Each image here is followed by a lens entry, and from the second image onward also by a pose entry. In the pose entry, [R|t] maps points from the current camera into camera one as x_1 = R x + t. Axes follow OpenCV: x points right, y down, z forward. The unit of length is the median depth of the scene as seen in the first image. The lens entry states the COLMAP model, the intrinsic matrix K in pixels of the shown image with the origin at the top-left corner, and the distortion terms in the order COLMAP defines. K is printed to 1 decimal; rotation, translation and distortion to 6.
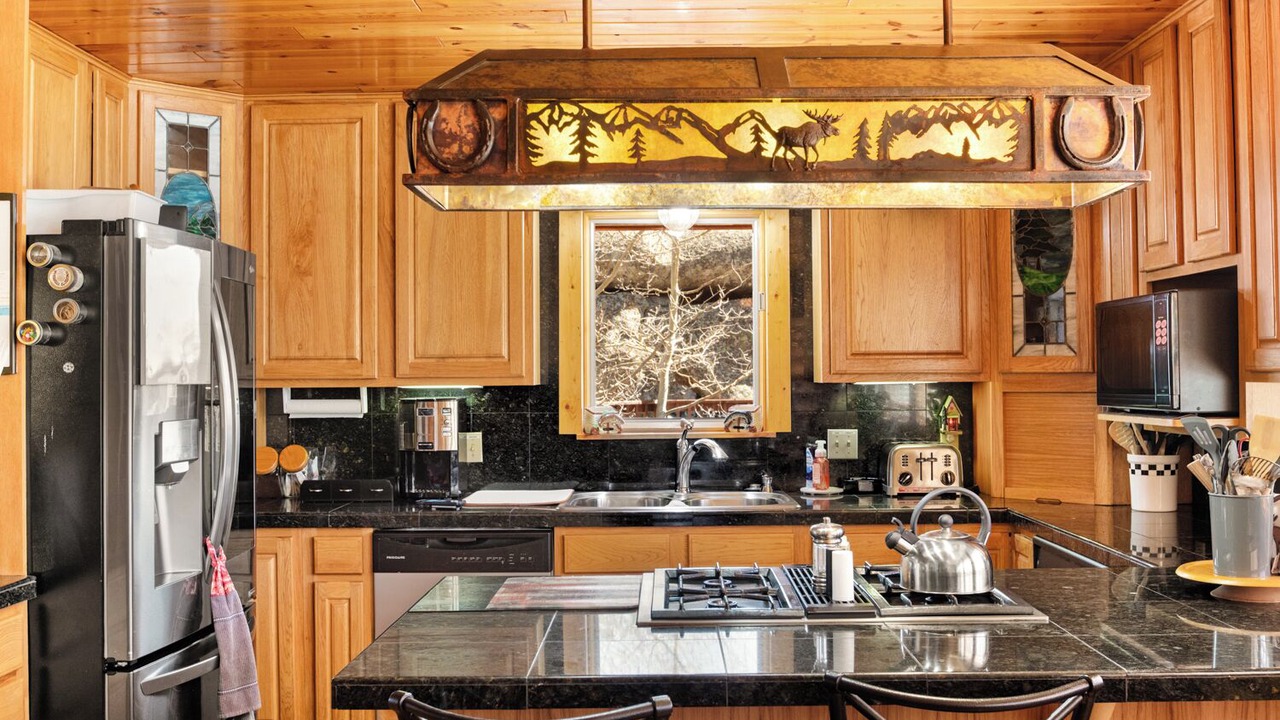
lens RADIAL K [[1220.6, 0, 640.0], [0, 1220.6, 360.0], [0, 0, 1]] dist [-0.043333, -0.003481]
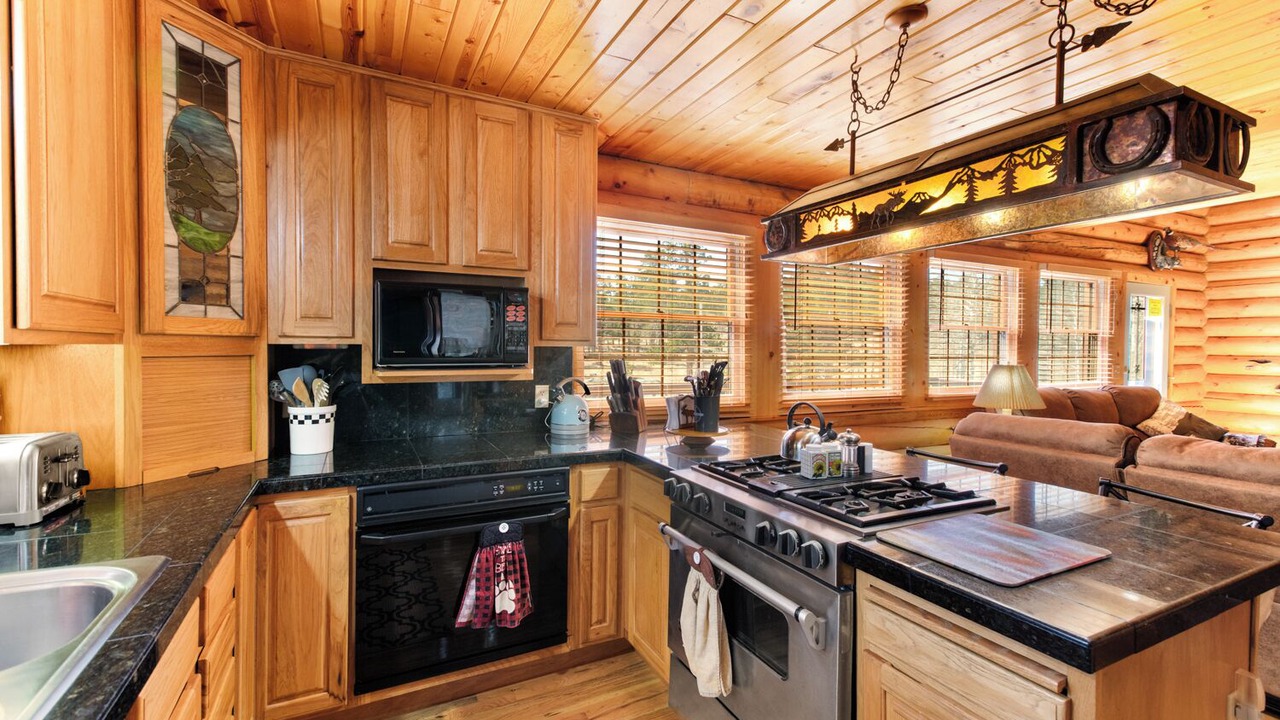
lens RADIAL K [[566.4, 0, 647.2], [0, 566.4, 355.3], [0, 0, 1]] dist [0.025642, -0.000281]
pose [[-0.481987, -0.007983, 0.876142, -0.214637], [-0.011898, 0.999926, 0.002565, 0.020226], [-0.876098, -0.009188, -0.482046, 0.896543]]
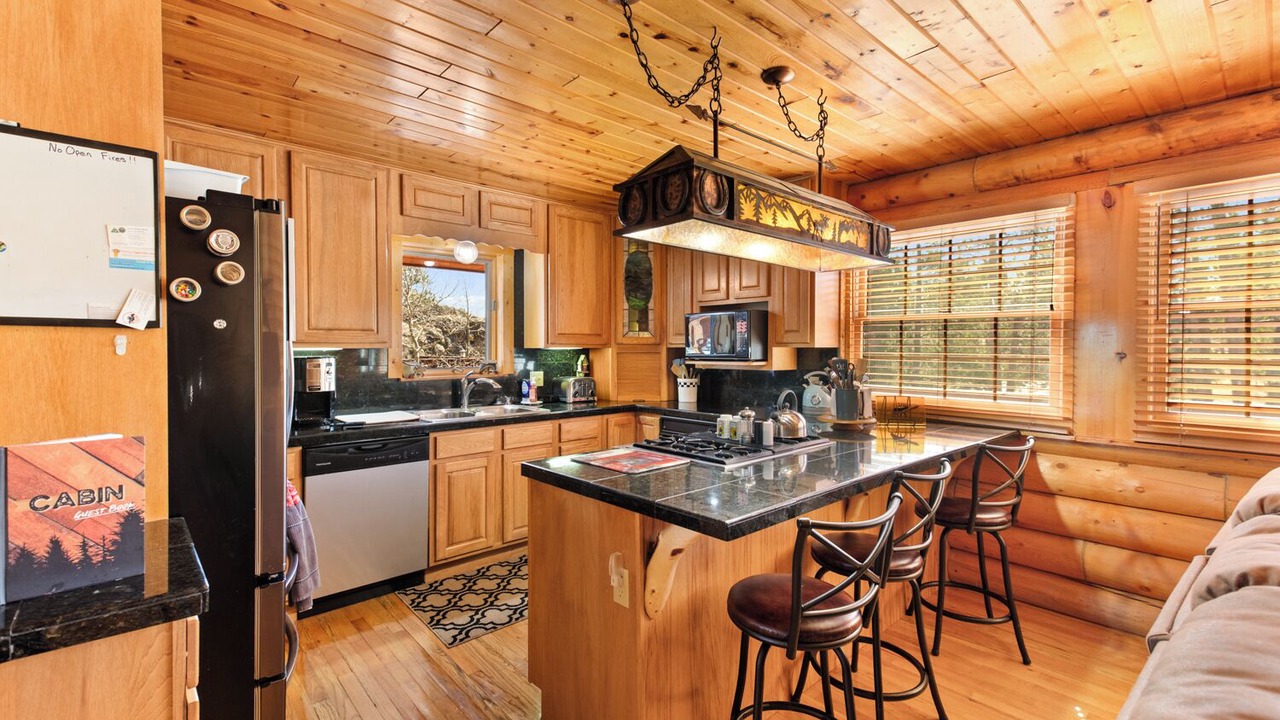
lens RADIAL K [[557.8, 0, 638.5], [0, 557.8, 354.7], [0, 0, 1]] dist [0.018661, -0.000557]
pose [[0.733245, -0.000423, 0.679965, -0.364270], [-0.012190, 0.999831, 0.013767, 0.015552], [-0.679855, -0.018384, 0.733116, 0.234367]]
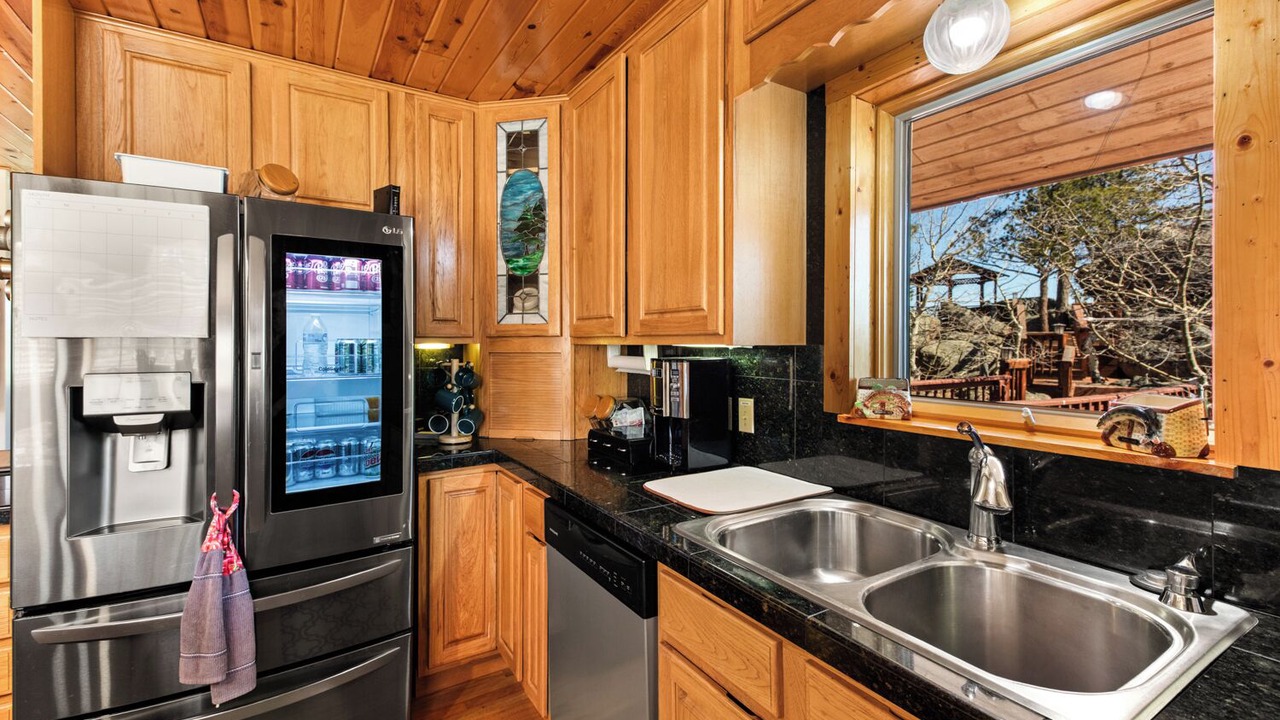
lens RADIAL K [[566.6, 0, 640.1], [0, 566.6, 337.4], [0, 0, 1]] dist [0.022238, -0.000260]
pose [[0.548544, 0.002708, -0.836118, 0.179554], [0.006970, 0.999945, 0.007811, 0.012787], [0.836093, -0.010113, 0.548495, 0.781036]]
